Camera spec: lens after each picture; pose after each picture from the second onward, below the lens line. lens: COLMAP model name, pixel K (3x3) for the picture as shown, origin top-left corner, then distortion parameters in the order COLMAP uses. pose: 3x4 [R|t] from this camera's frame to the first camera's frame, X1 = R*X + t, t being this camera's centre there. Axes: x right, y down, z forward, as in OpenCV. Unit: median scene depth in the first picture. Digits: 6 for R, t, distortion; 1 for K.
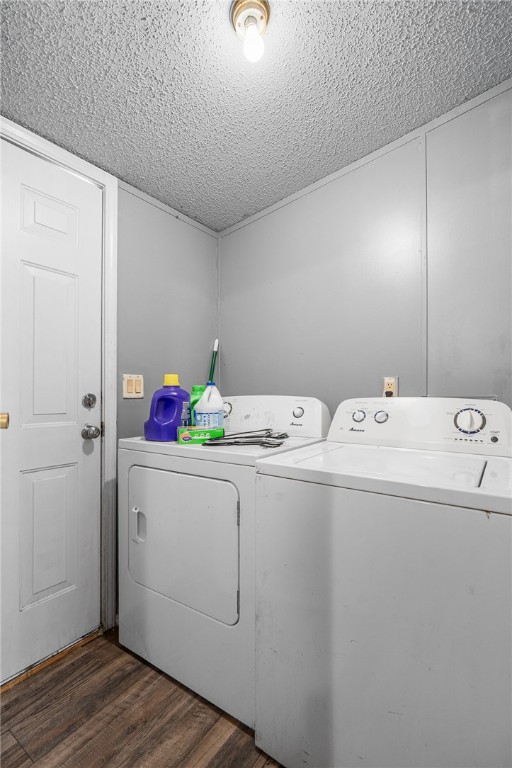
lens RADIAL K [[347.9, 0, 250.2], [0, 347.9, 391.8], [0, 0, 1]] dist [-0.008653, 0.002027]
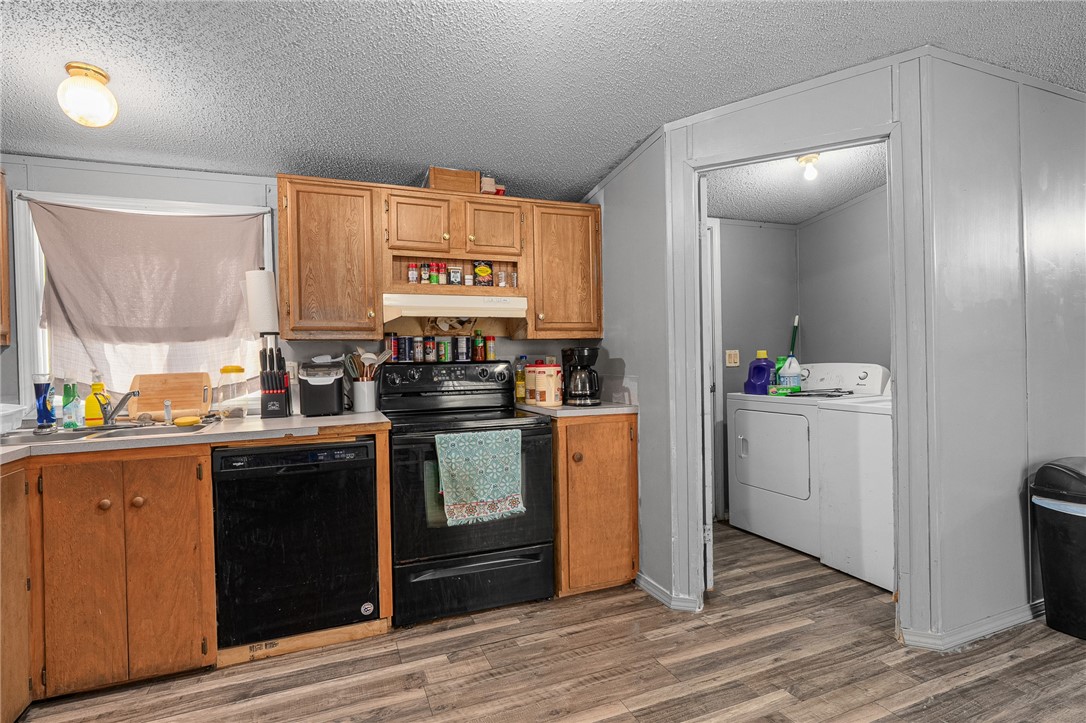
lens RADIAL K [[550.1, 0, 537.6], [0, 550.1, 361.6], [0, 0, 1]] dist [-0.006396, 0.000018]
pose [[0.846579, -0.017330, -0.531980, 0.205788], [0.026191, 0.999615, 0.009116, -0.047357], [0.531618, -0.021651, 0.846708, -1.464600]]
